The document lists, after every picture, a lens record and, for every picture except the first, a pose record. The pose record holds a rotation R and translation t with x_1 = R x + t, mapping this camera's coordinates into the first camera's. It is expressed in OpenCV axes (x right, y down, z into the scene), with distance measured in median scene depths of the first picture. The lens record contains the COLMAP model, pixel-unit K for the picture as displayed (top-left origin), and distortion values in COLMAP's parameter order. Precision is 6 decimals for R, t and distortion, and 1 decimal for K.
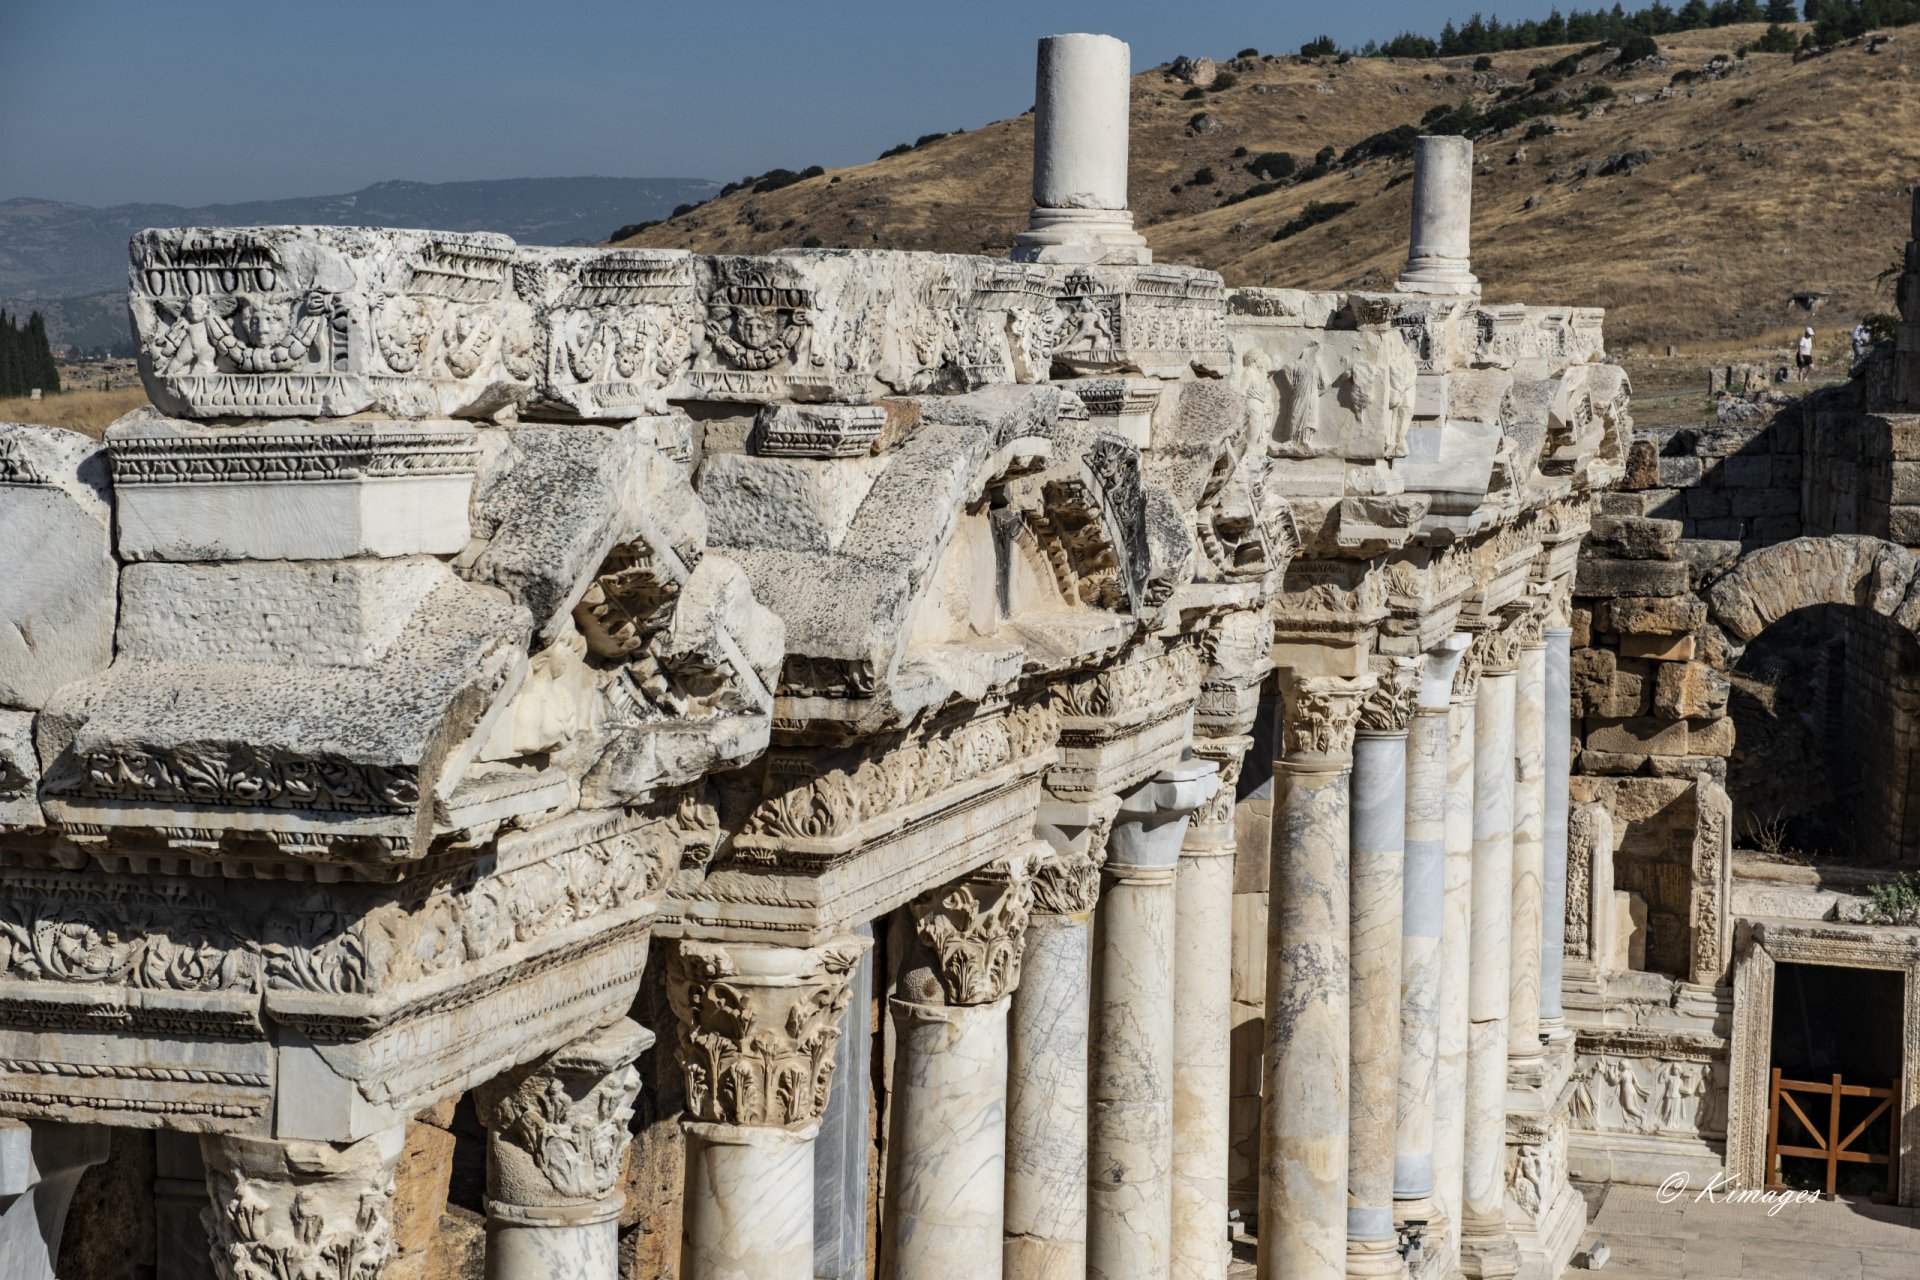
lens RADIAL K [[4128.4, 0, 958.2], [0, 4128.4, 644.7], [0, 0, 1]] dist [0.154117, 0.000000]
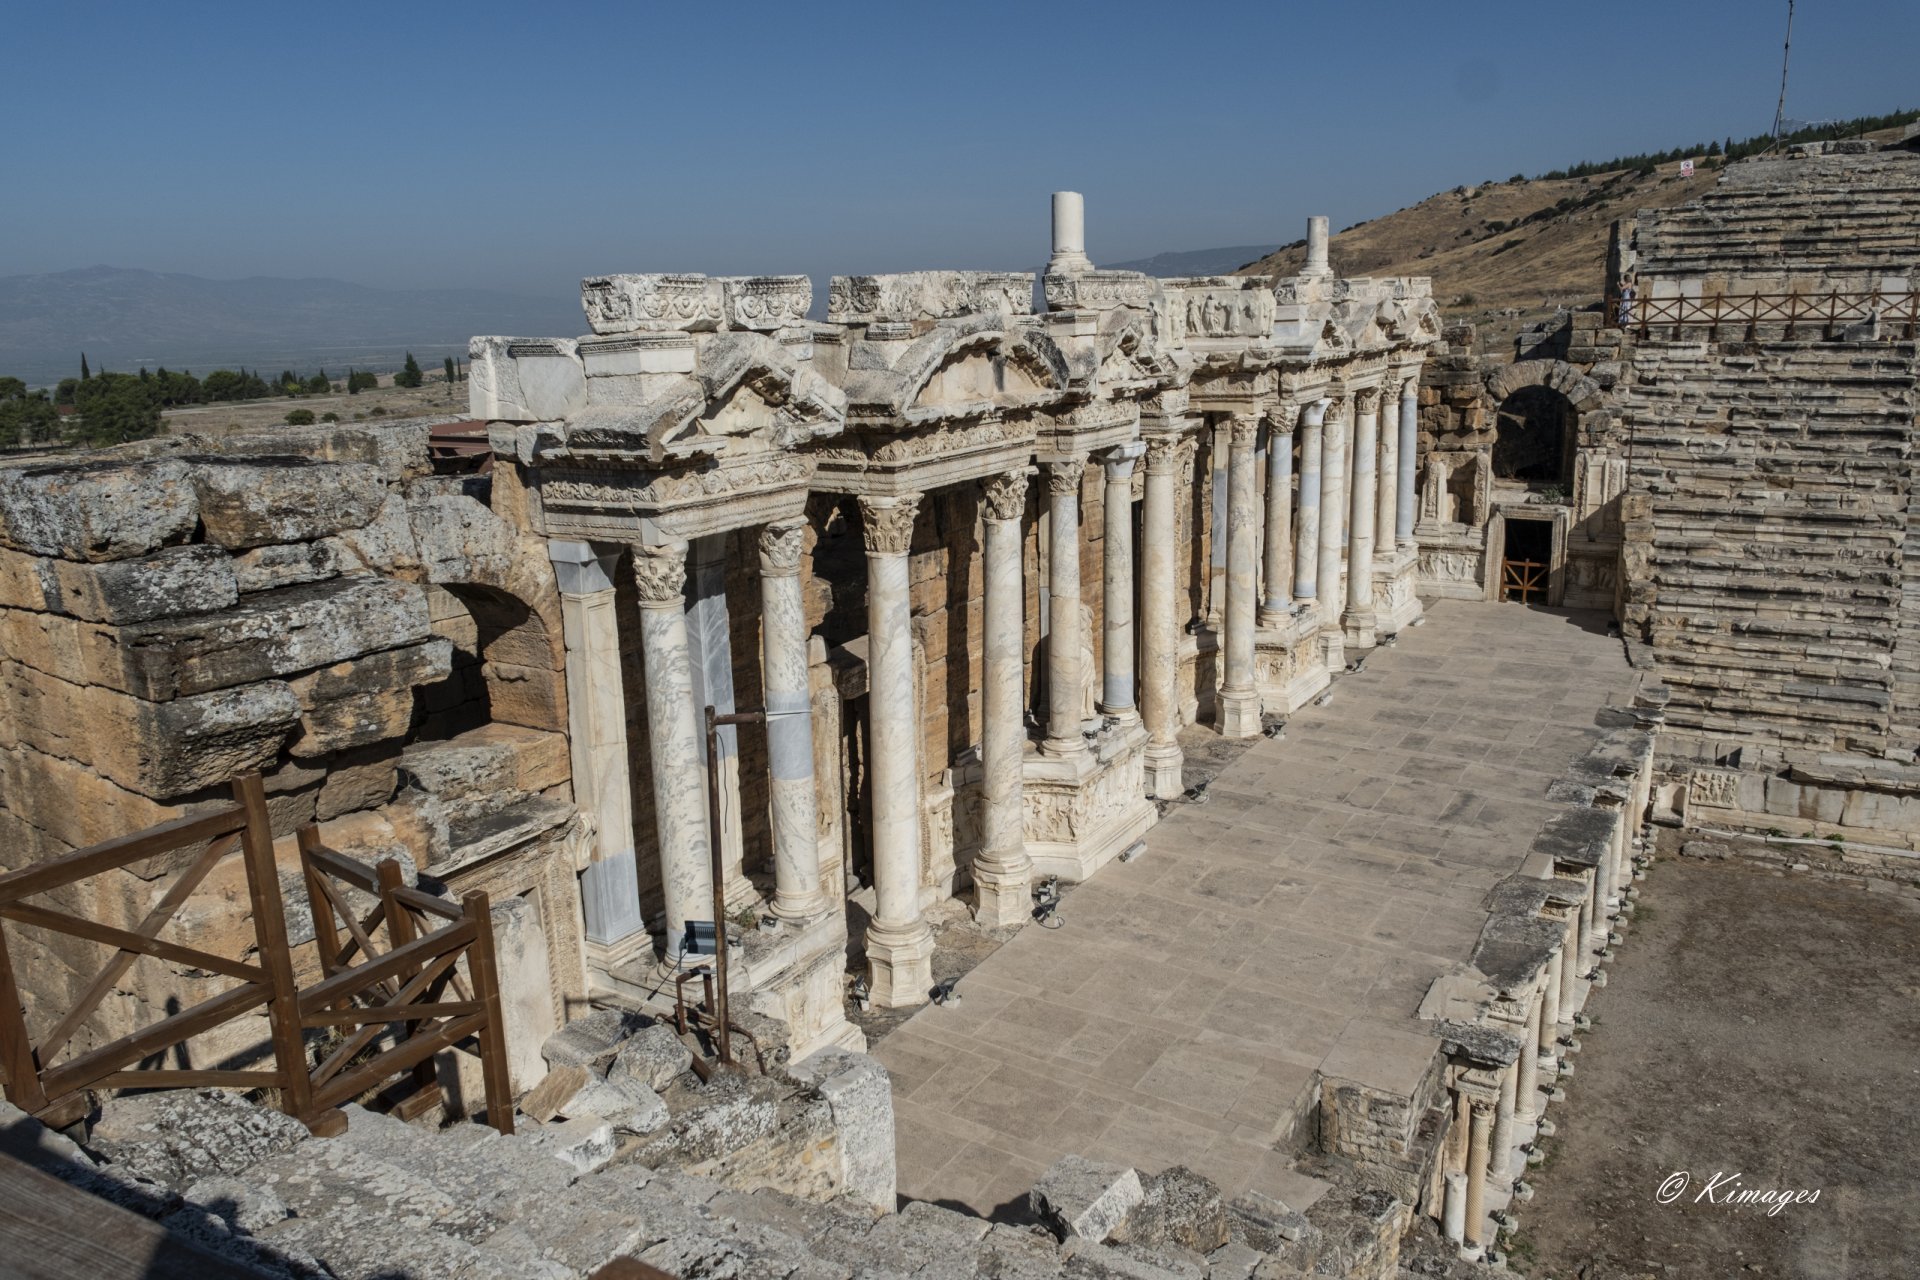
lens RADIAL K [[1462.4, 0, 963.1], [0, 1462.4, 639.1], [0, 0, 1]] dist [0.009274, -0.010235]
pose [[0.963329, 0.012292, -0.268043, 0.269636], [0.027030, 0.989423, 0.142515, 0.019060], [0.266960, -0.144534, 0.952808, -0.066084]]
